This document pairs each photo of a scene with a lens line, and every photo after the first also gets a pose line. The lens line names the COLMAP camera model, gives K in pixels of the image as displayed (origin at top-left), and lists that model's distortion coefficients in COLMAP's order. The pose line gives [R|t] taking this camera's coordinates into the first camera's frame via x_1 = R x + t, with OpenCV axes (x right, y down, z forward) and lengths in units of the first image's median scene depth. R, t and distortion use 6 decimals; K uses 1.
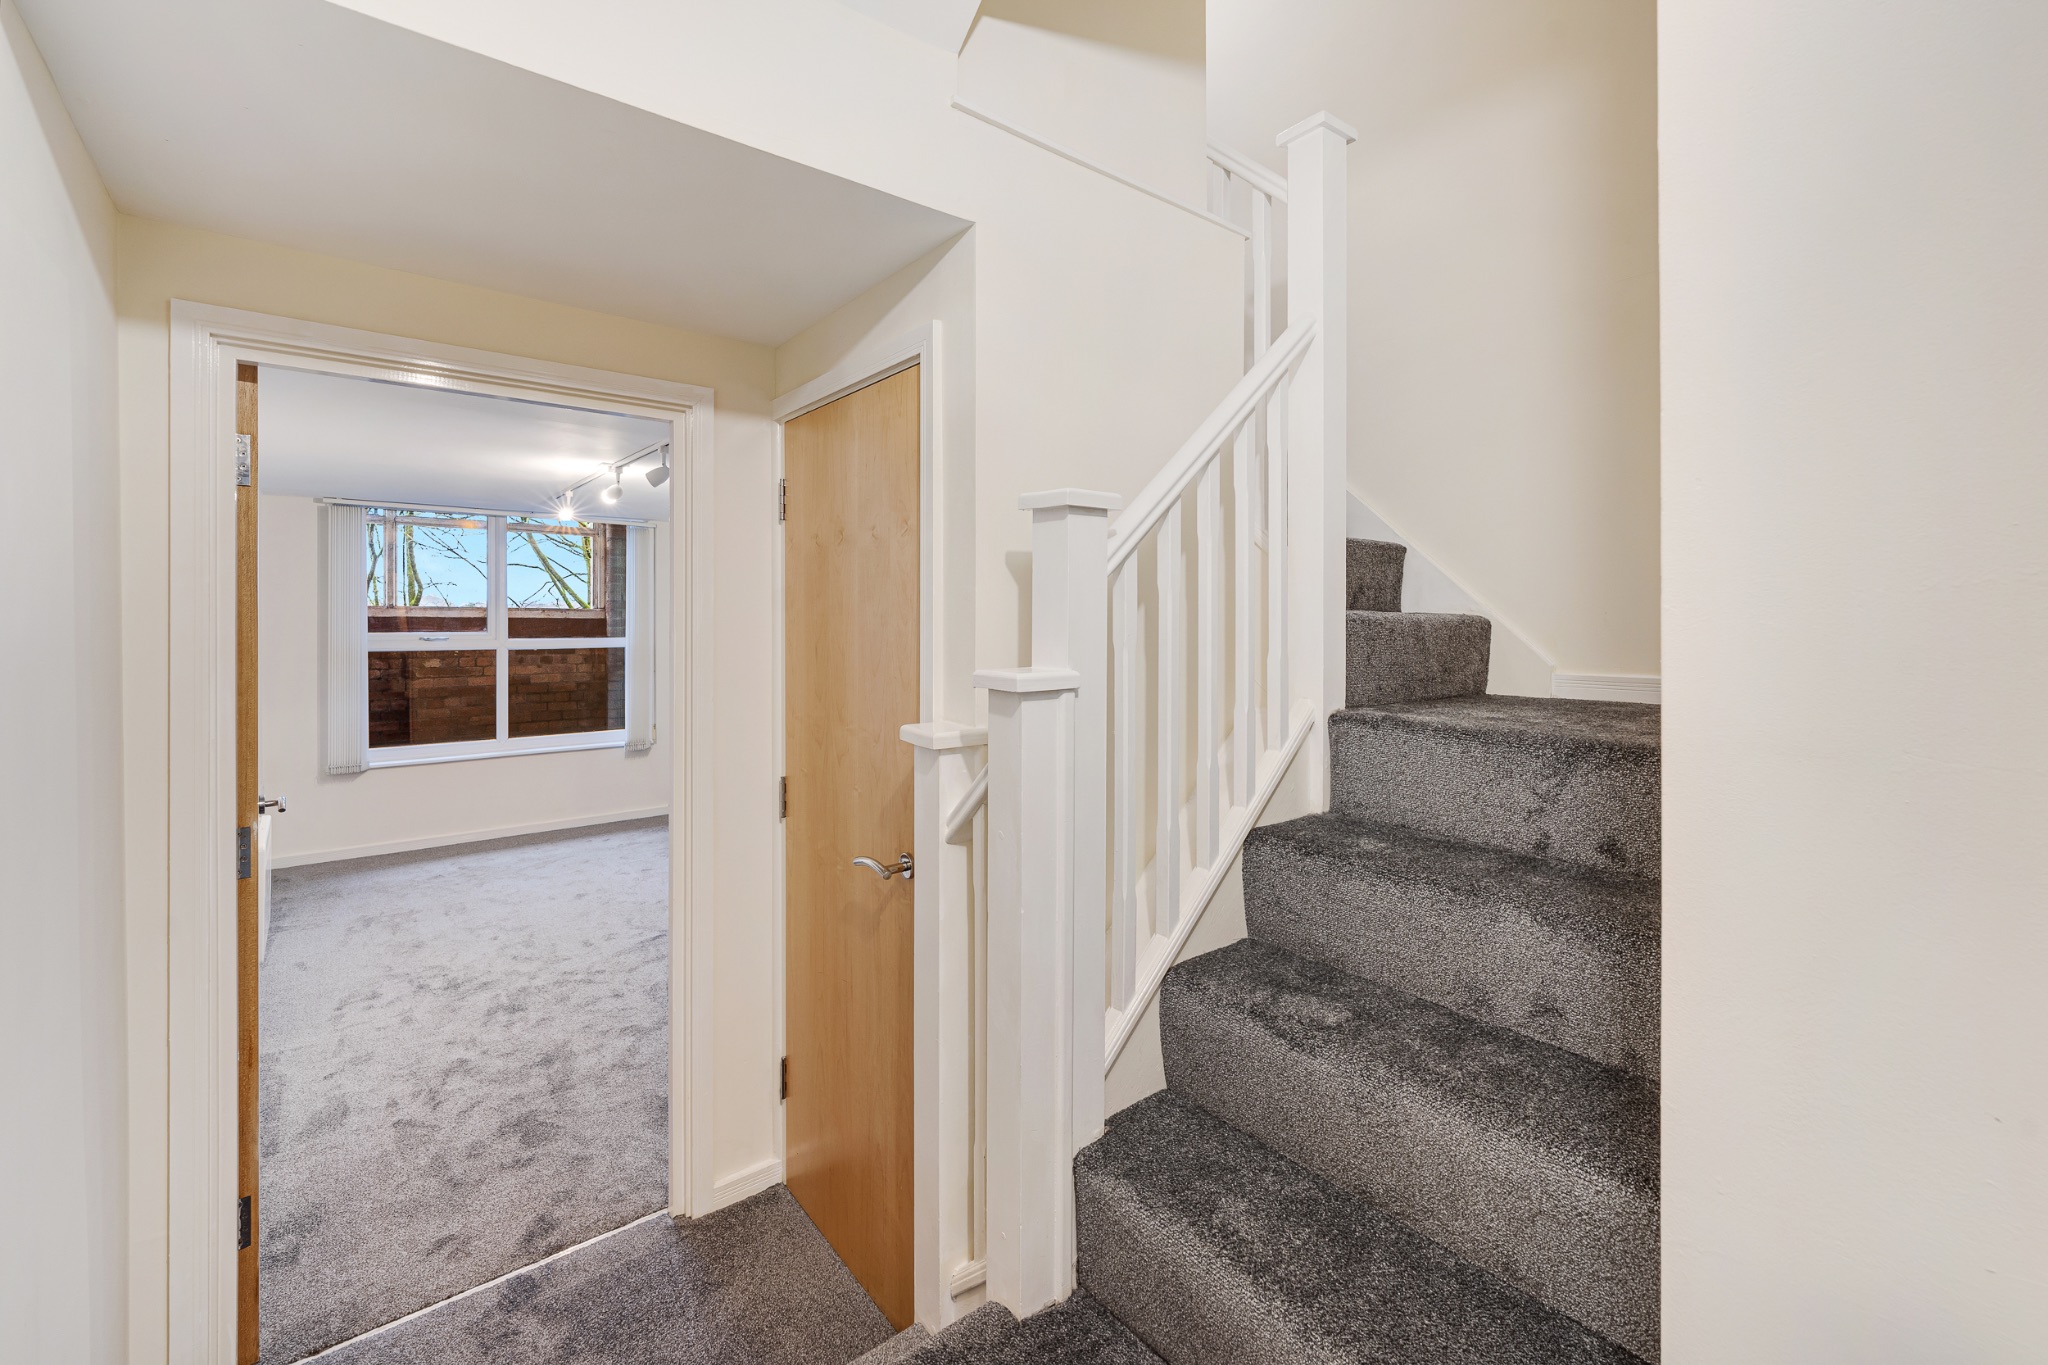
lens RADIAL K [[861.3, 0, 1026.3], [0, 861.3, 621.2], [0, 0, 1]] dist [-0.001013, -0.000870]
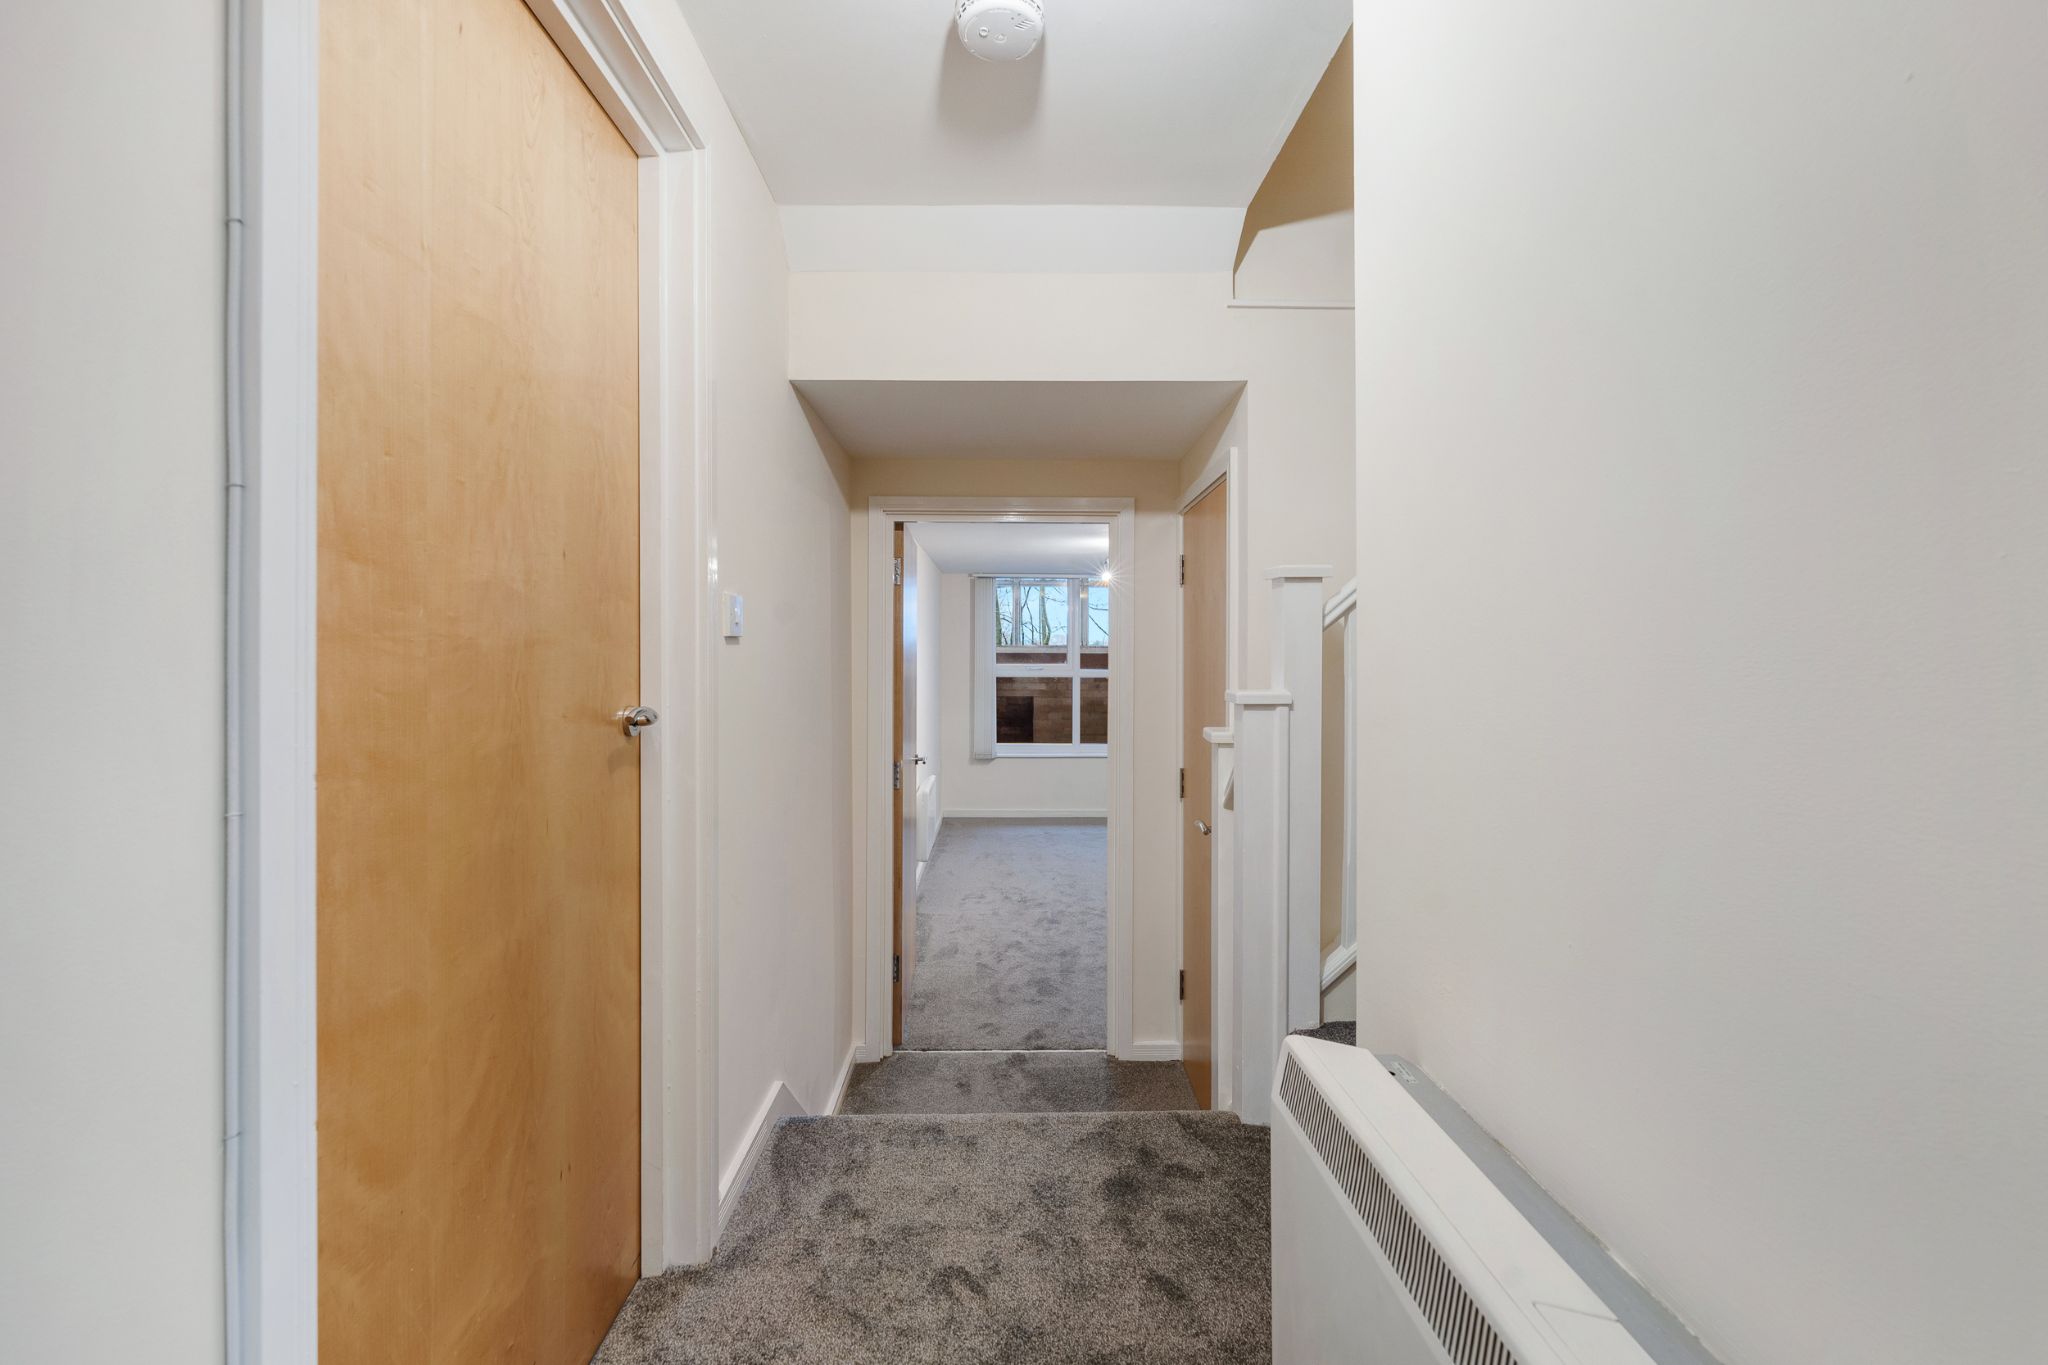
lens RADIAL K [[845.6, 0, 1017.8], [0, 845.6, 660.2], [0, 0, 1]] dist [-0.000995, -0.000149]
pose [[0.784701, 0.006740, -0.619838, 0.283624], [-0.004470, 0.999976, 0.005214, -0.000447], [0.619859, -0.001320, 0.784712, -0.189763]]
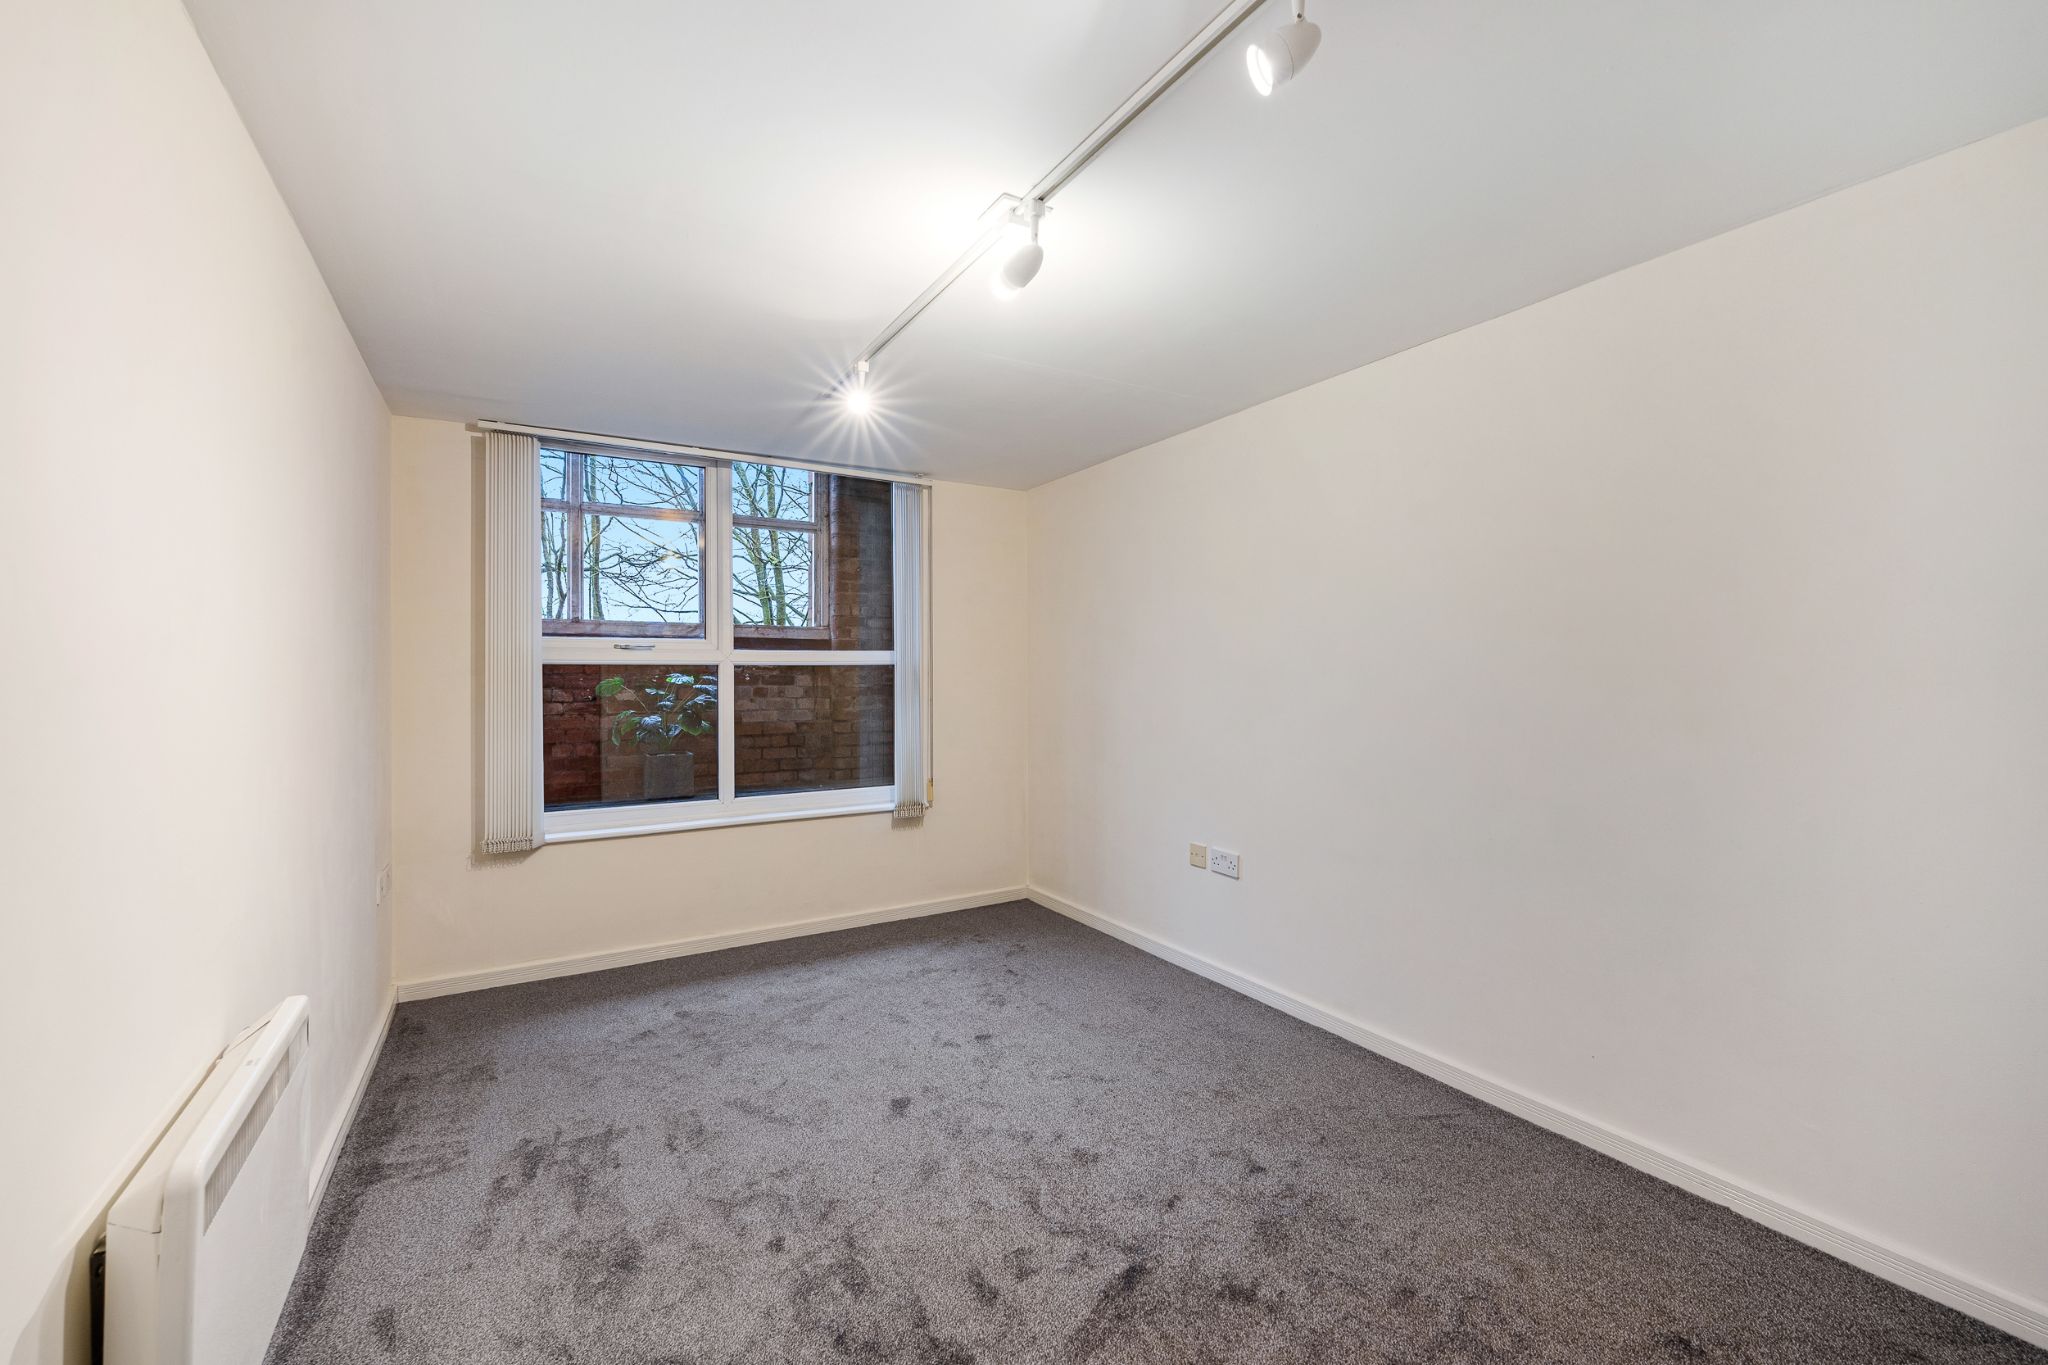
lens RADIAL K [[845.6, 0, 1017.8], [0, 845.6, 660.2], [0, 0, 1]] dist [-0.000995, -0.000149]
pose [[0.987637, -0.014863, -0.156050, -0.589762], [0.011682, 0.999705, -0.021280, 0.095716], [0.156320, 0.019194, 0.987520, 0.807111]]
